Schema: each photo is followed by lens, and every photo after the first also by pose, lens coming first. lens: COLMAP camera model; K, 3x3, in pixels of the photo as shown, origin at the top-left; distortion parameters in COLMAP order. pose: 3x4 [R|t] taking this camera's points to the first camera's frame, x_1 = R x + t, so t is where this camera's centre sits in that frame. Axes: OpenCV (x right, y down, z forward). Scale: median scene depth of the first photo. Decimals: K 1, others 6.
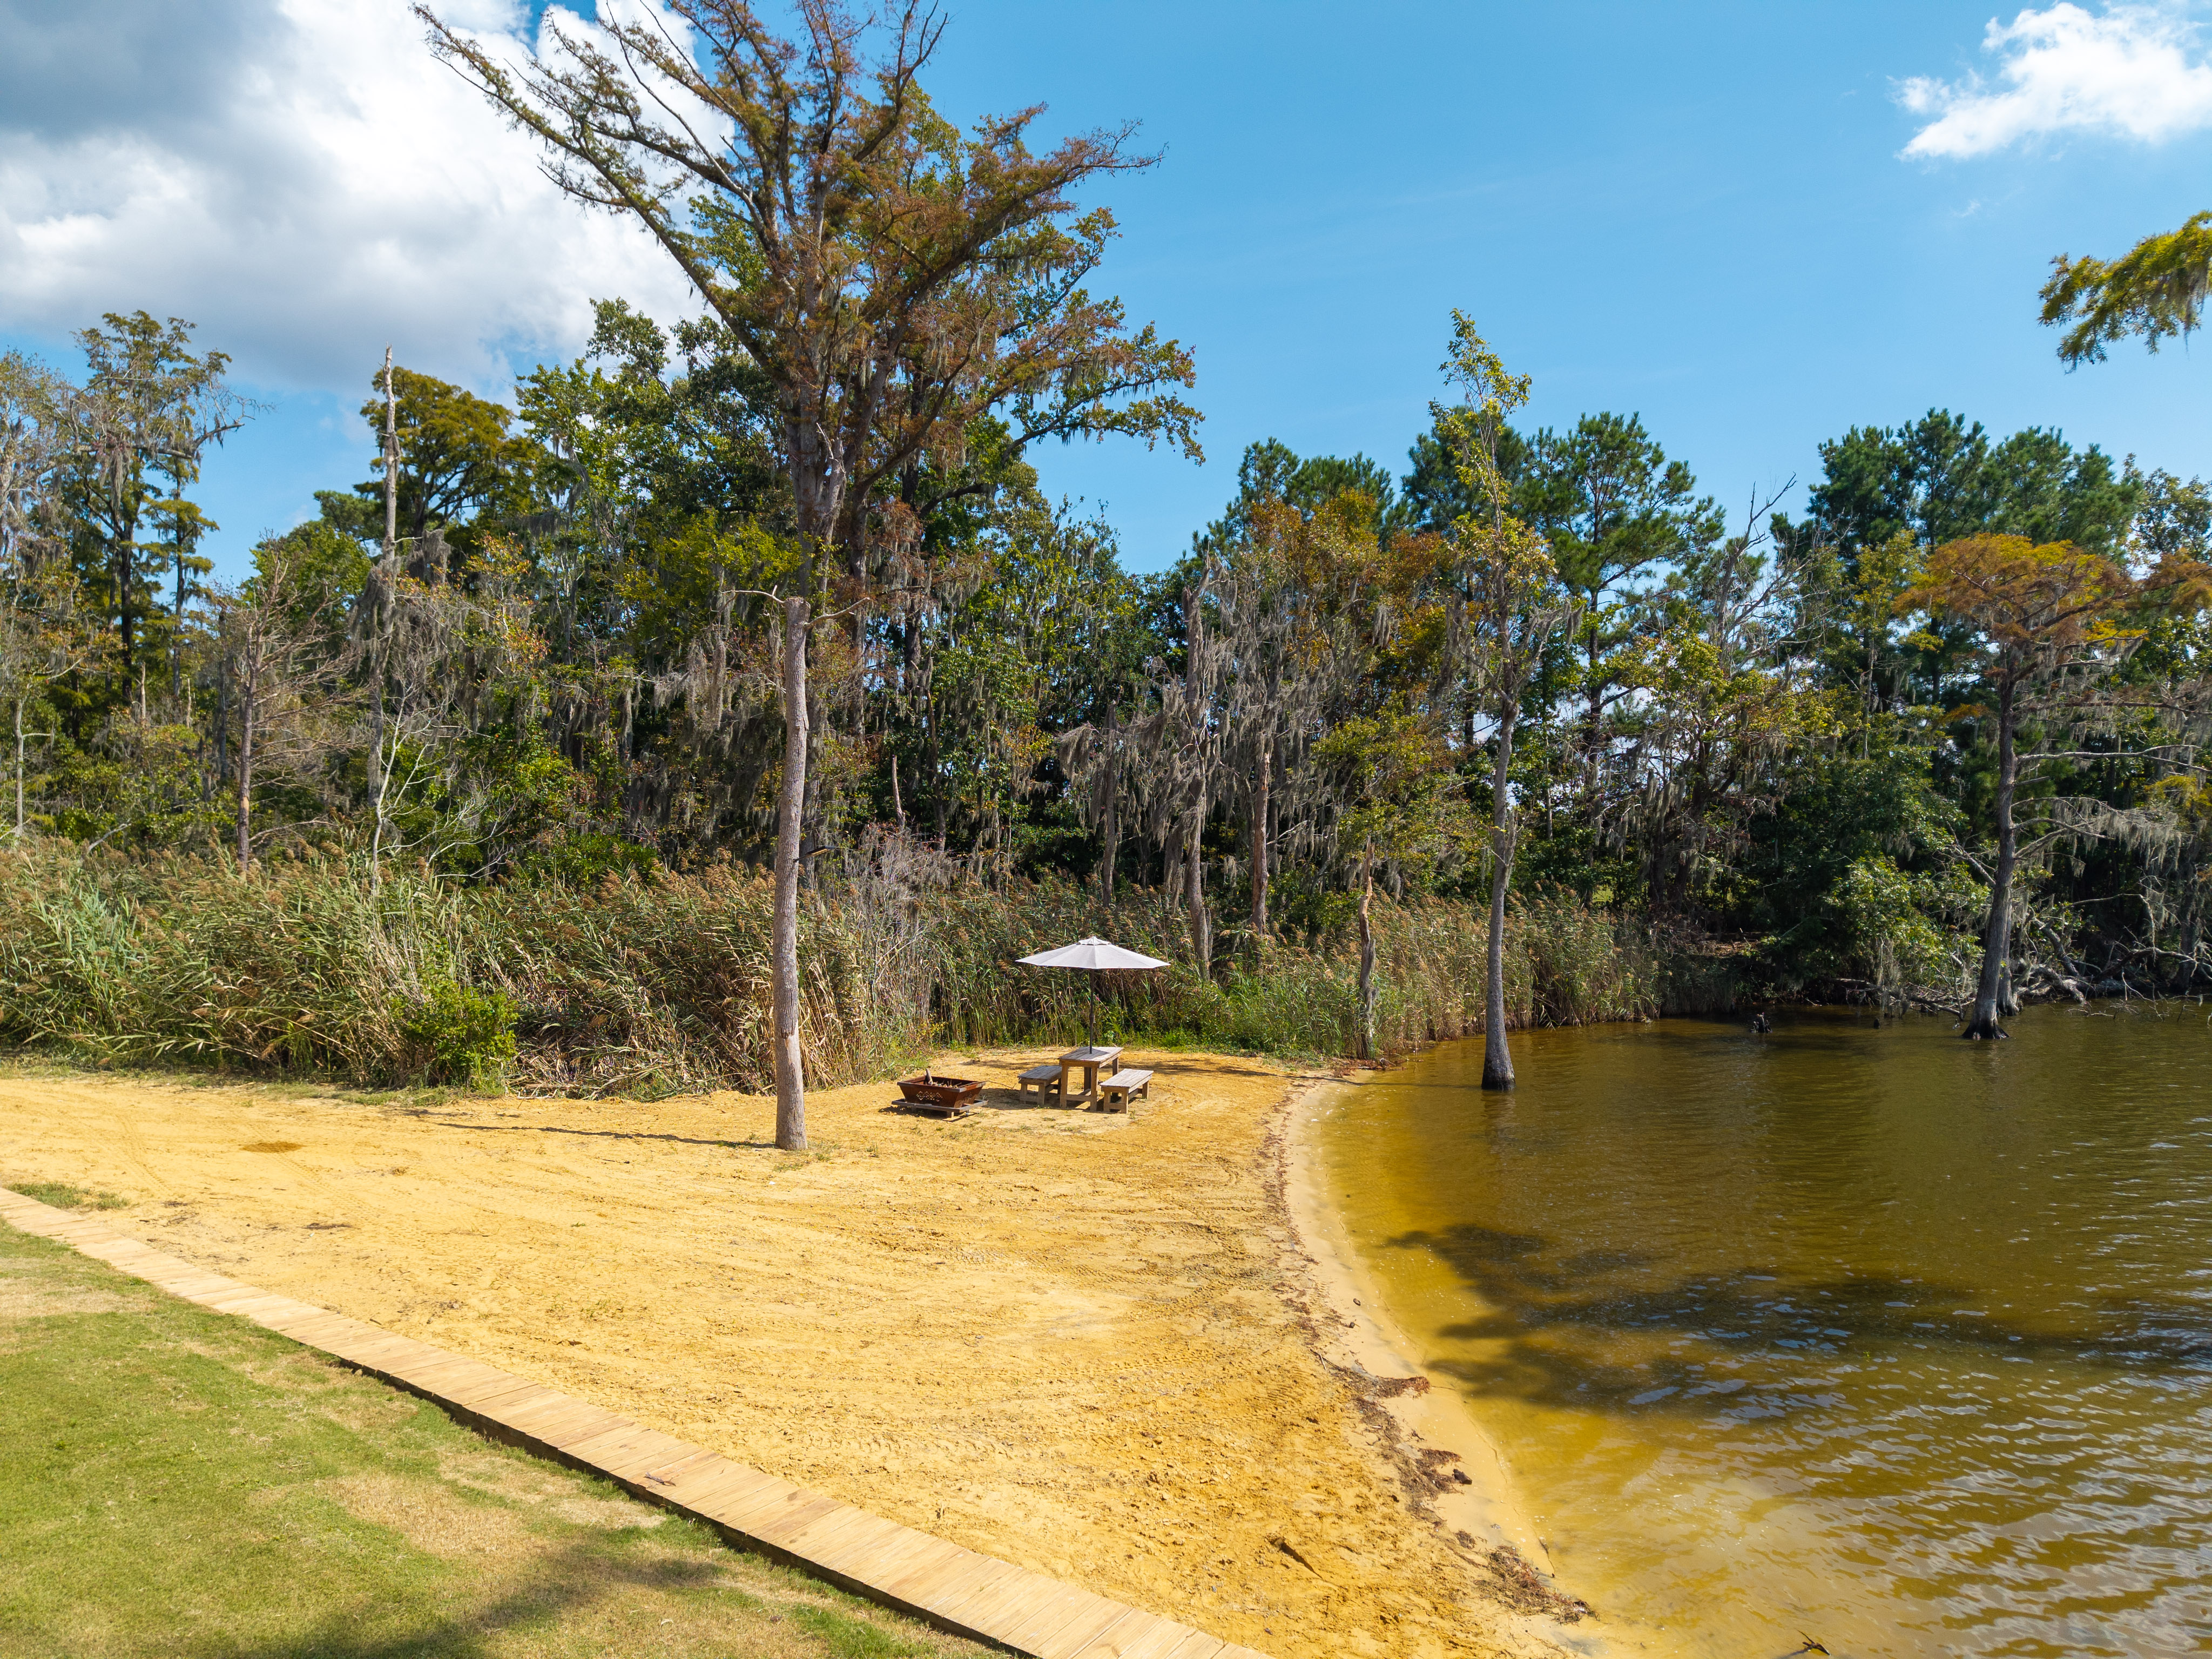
lens RADIAL K [[1477.8, 0, 1106.0], [0, 1477.8, 829.5], [0, 0, 1]] dist [0.052186, -0.046968]
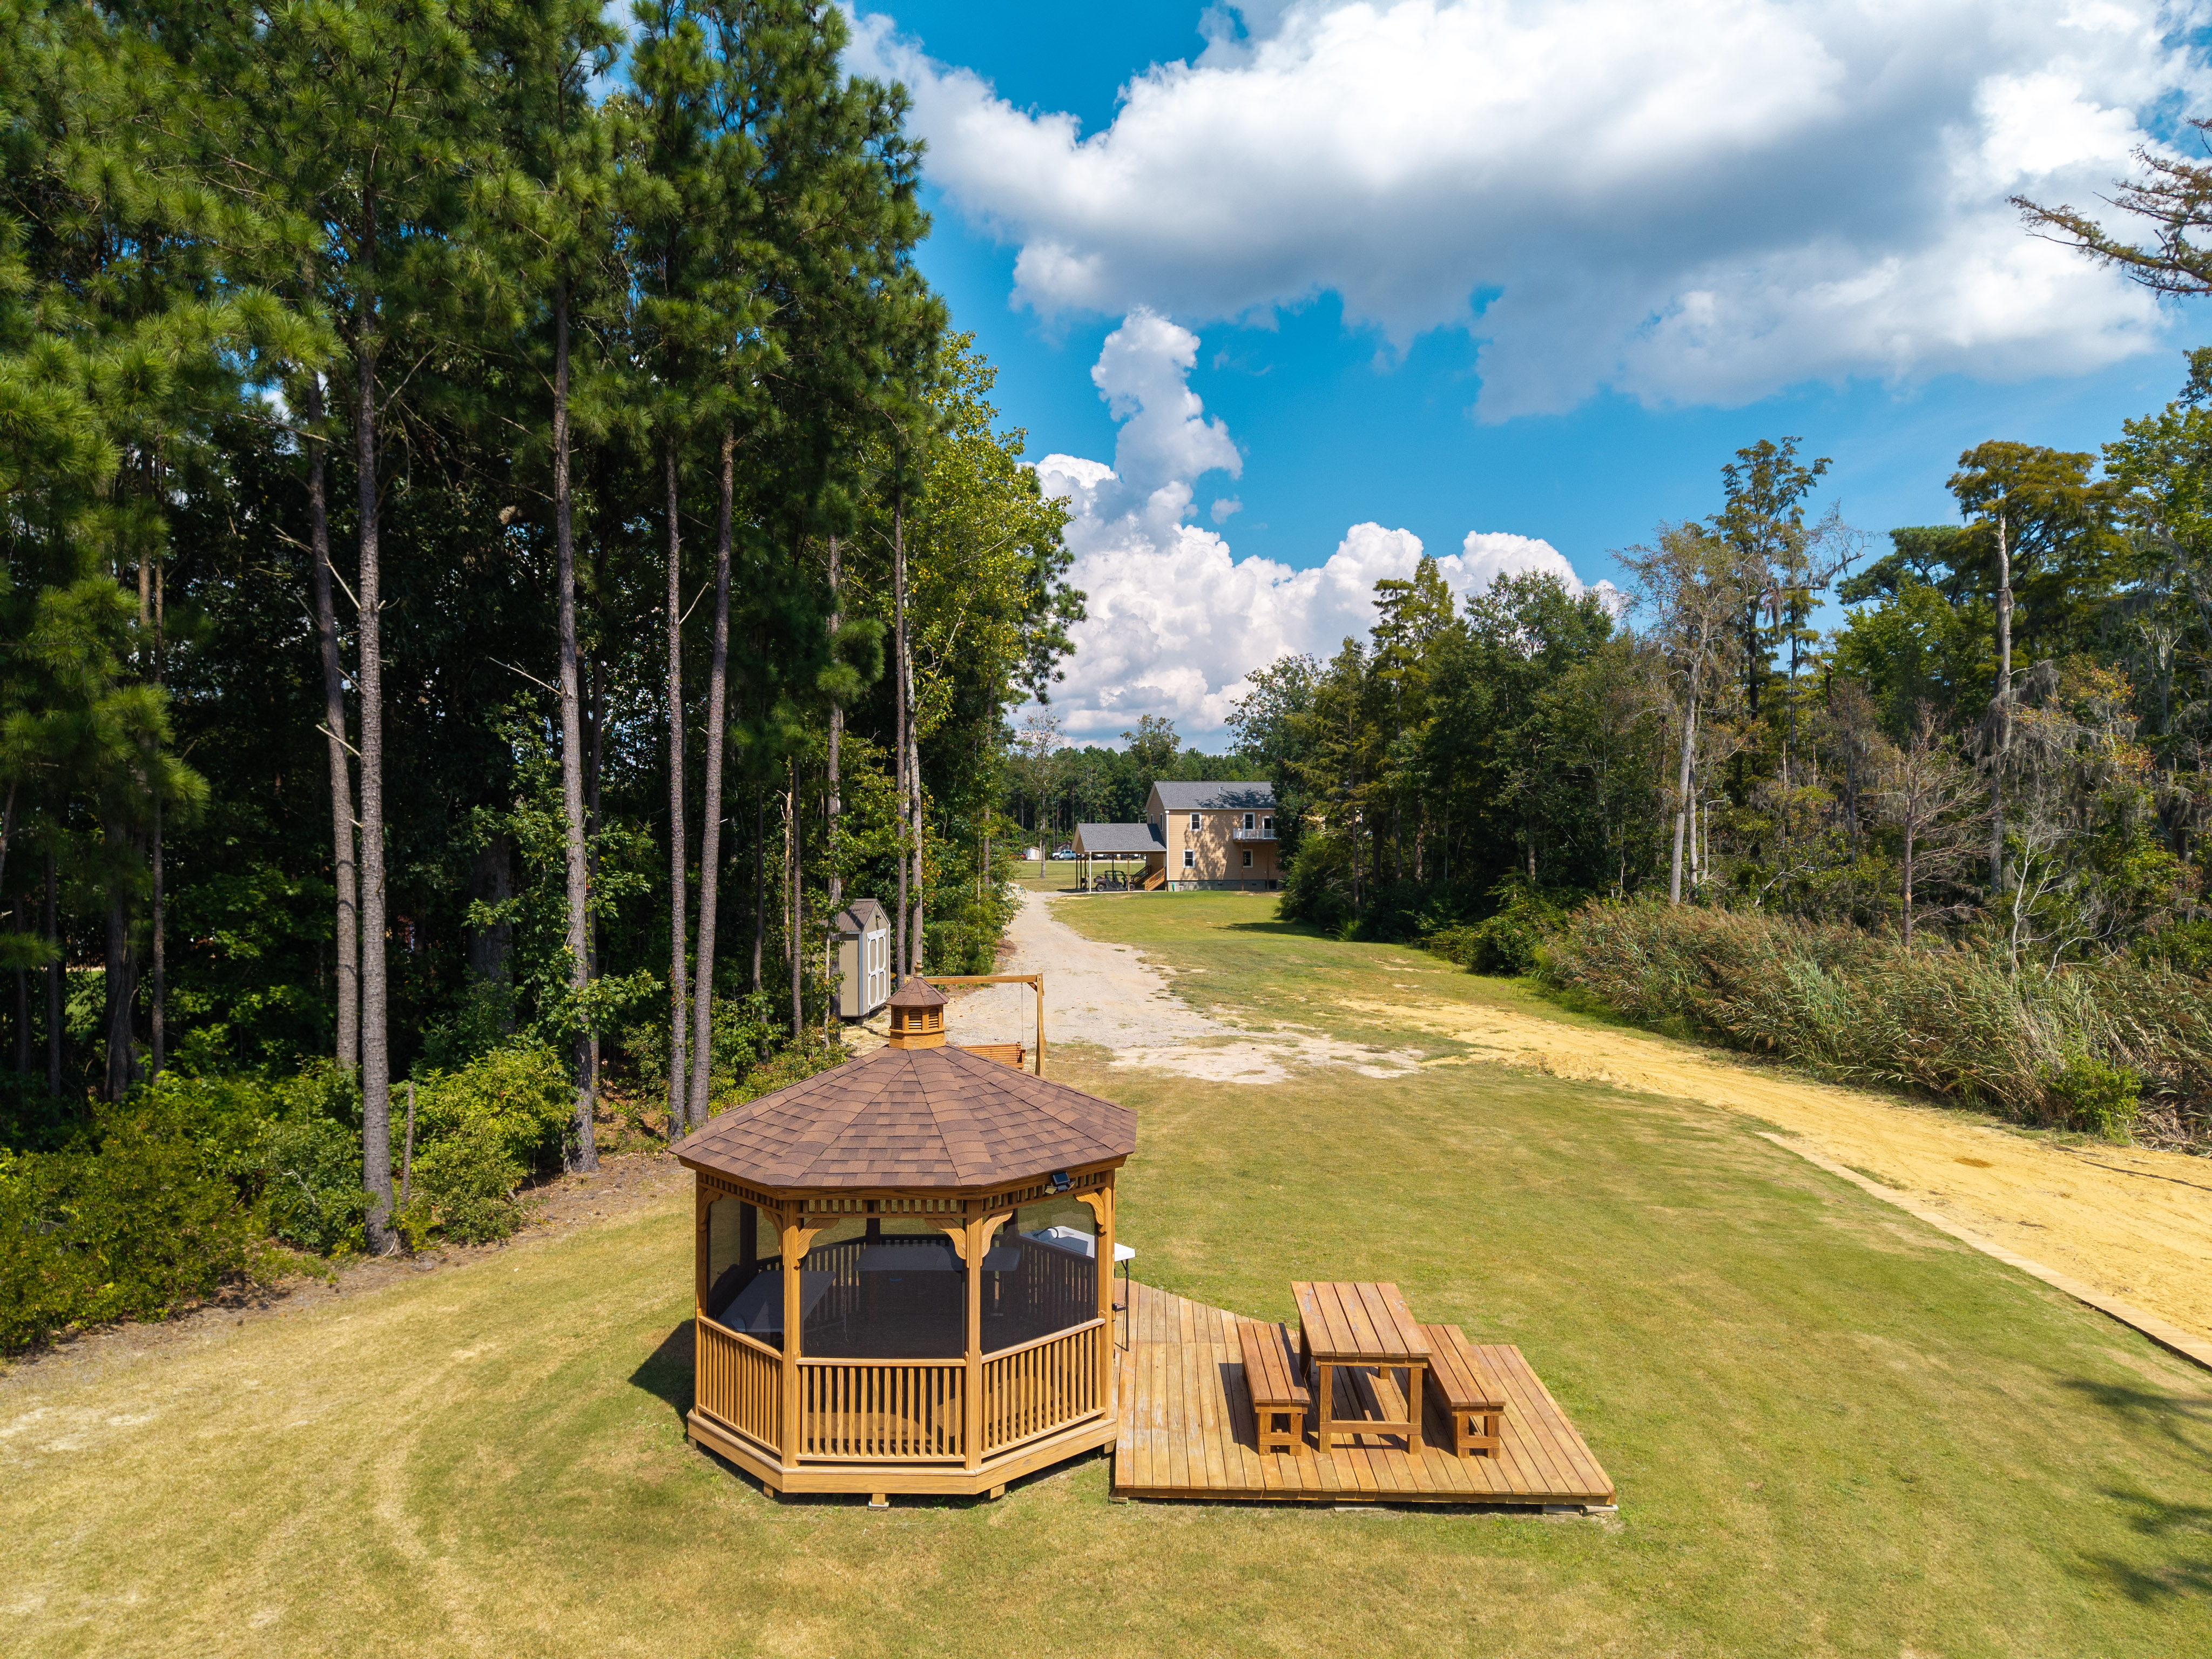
lens RADIAL K [[1477.8, 0, 1106.0], [0, 1477.8, 829.5], [0, 0, 1]] dist [0.052186, -0.046968]
pose [[0.577660, -0.005734, -0.816257, 0.116972], [0.025337, 0.999619, 0.010909, -0.102318], [0.815884, -0.026983, 0.577586, -0.370100]]
